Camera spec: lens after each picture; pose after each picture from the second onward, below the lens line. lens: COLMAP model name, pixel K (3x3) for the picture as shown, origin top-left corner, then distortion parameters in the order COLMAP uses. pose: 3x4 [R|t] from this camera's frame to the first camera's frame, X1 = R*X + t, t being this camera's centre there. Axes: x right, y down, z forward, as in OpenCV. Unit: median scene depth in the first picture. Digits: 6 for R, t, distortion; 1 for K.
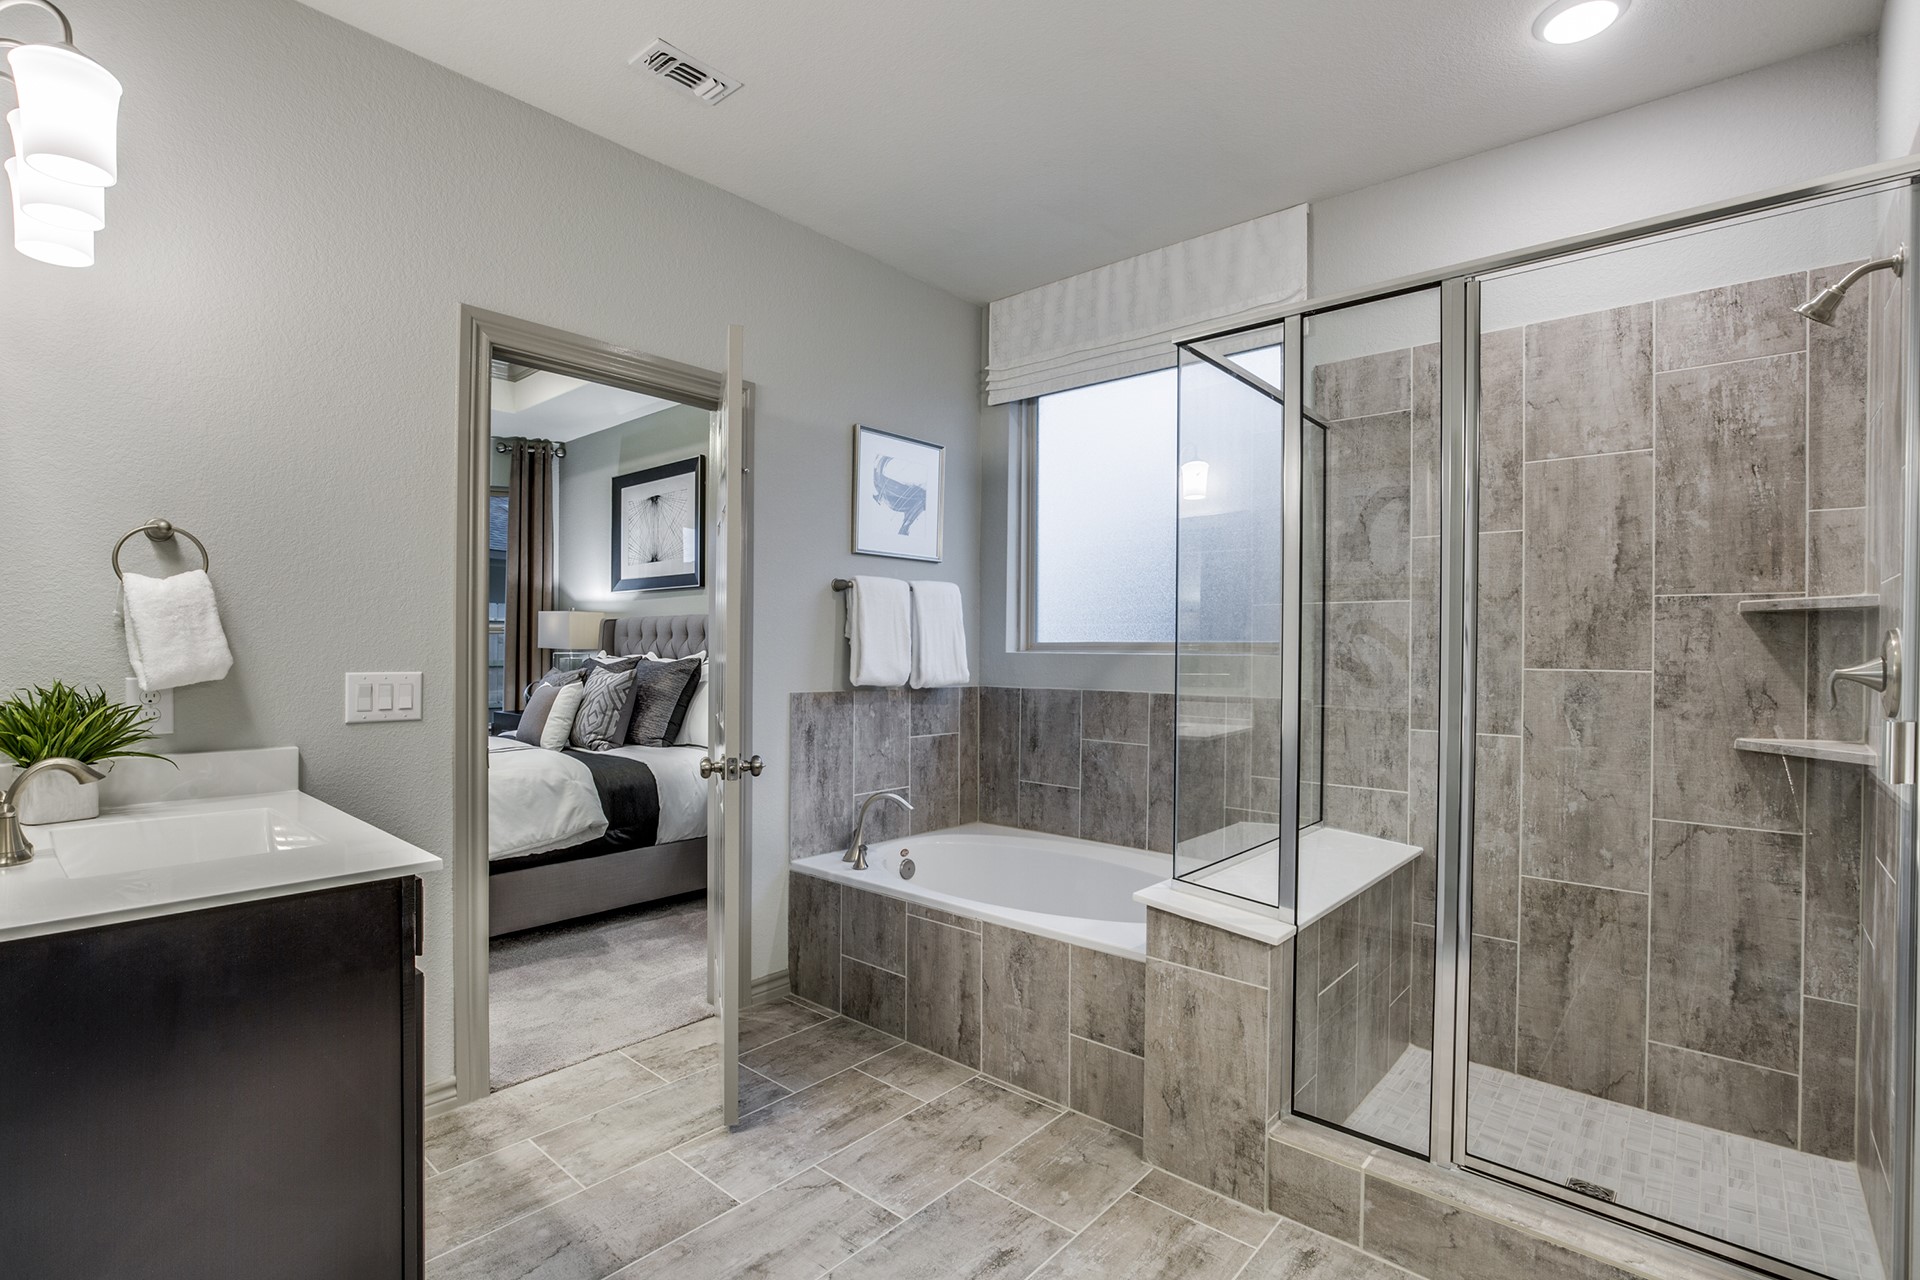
lens RADIAL K [[893.5, 0, 960.0], [0, 893.5, 640.0], [0, 0, 1]] dist [-0.017647, -0.000120]
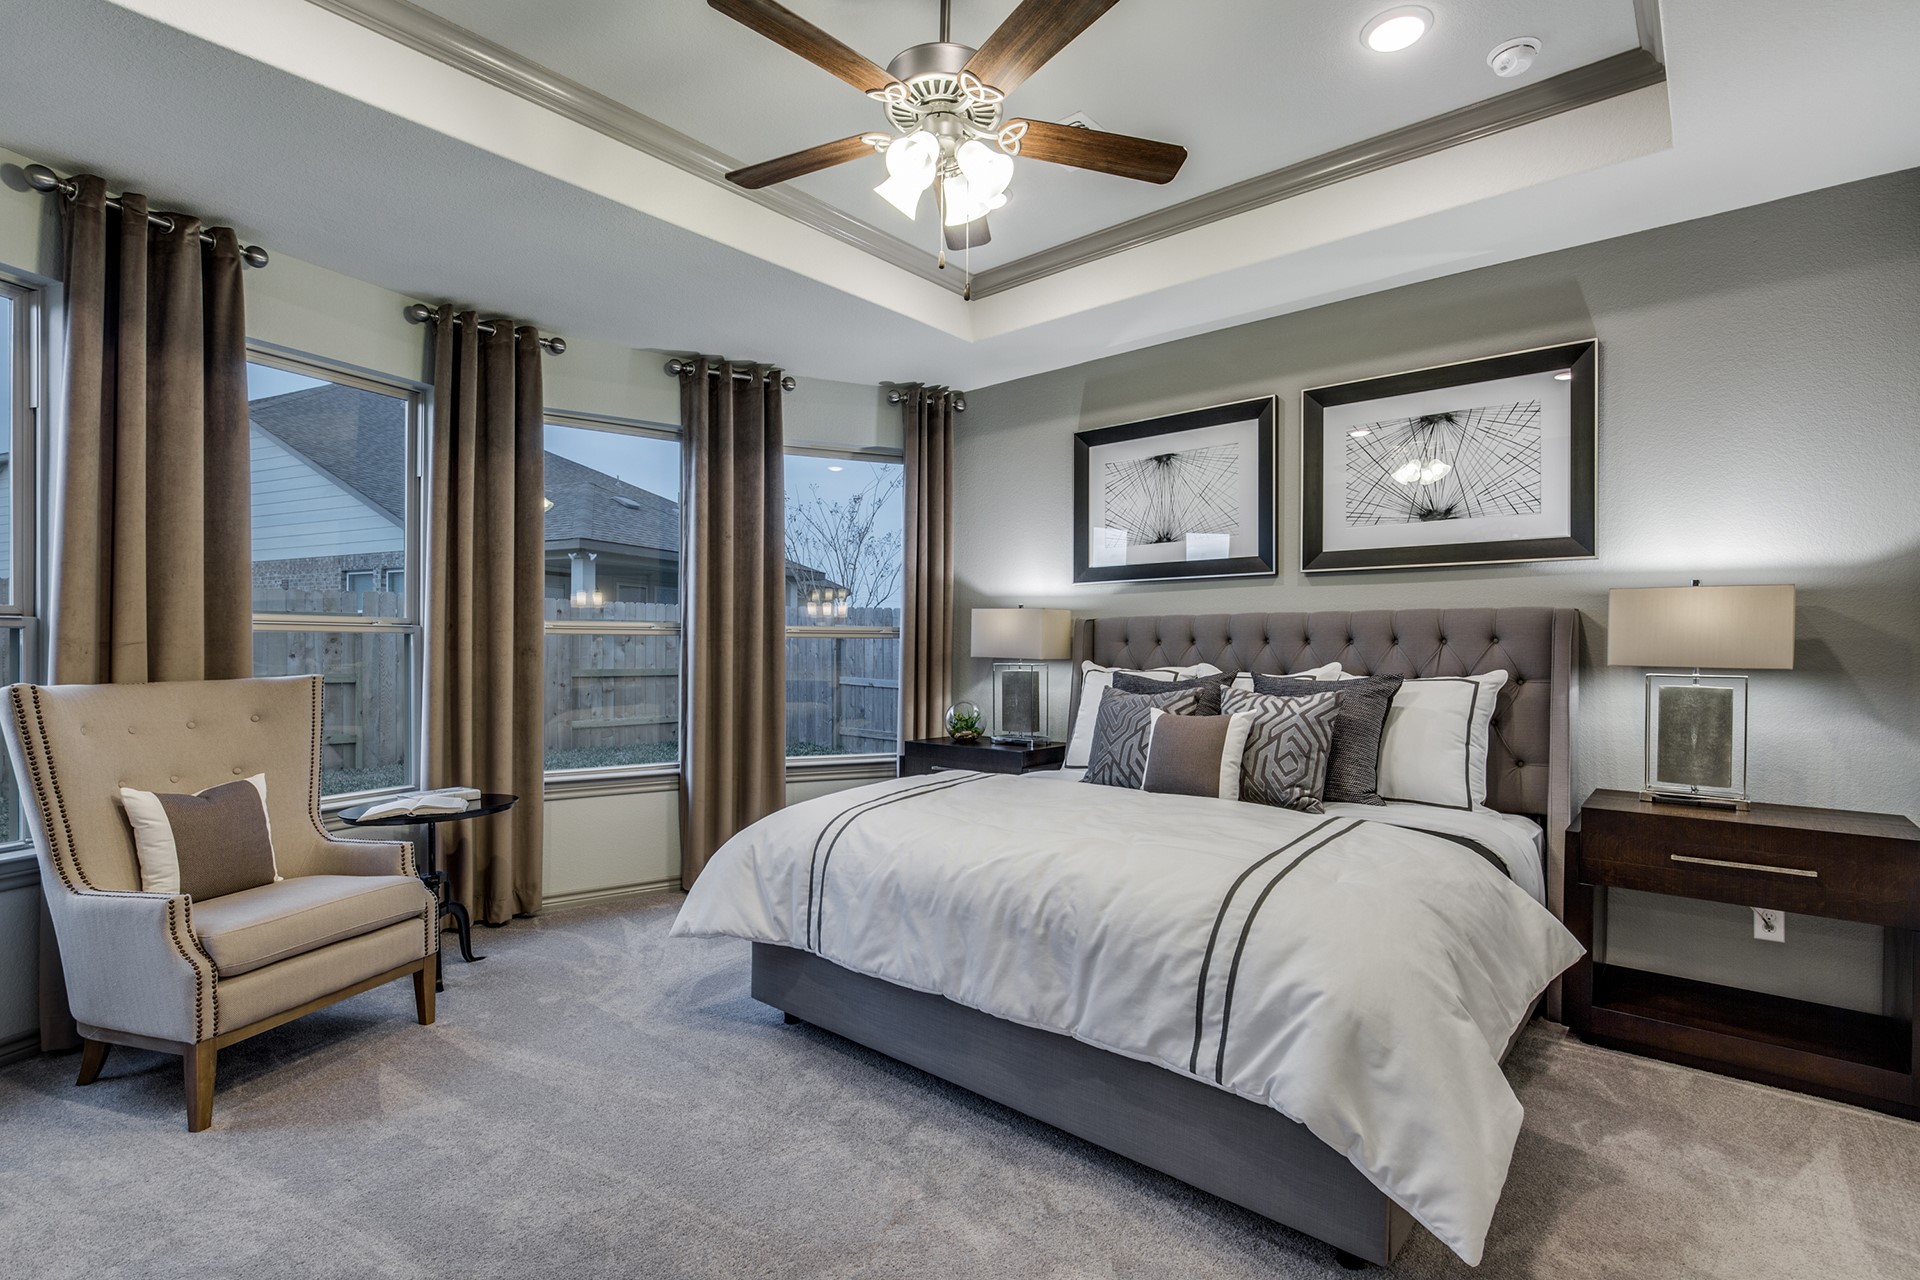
lens RADIAL K [[893.5, 0, 960.0], [0, 893.5, 640.0], [0, 0, 1]] dist [-0.017647, -0.000120]
pose [[0.999983, 0.002495, 0.005225, -0.504469], [-0.002471, 0.999987, -0.004497, -0.001863], [-0.005236, 0.004484, 0.999976, 0.245160]]
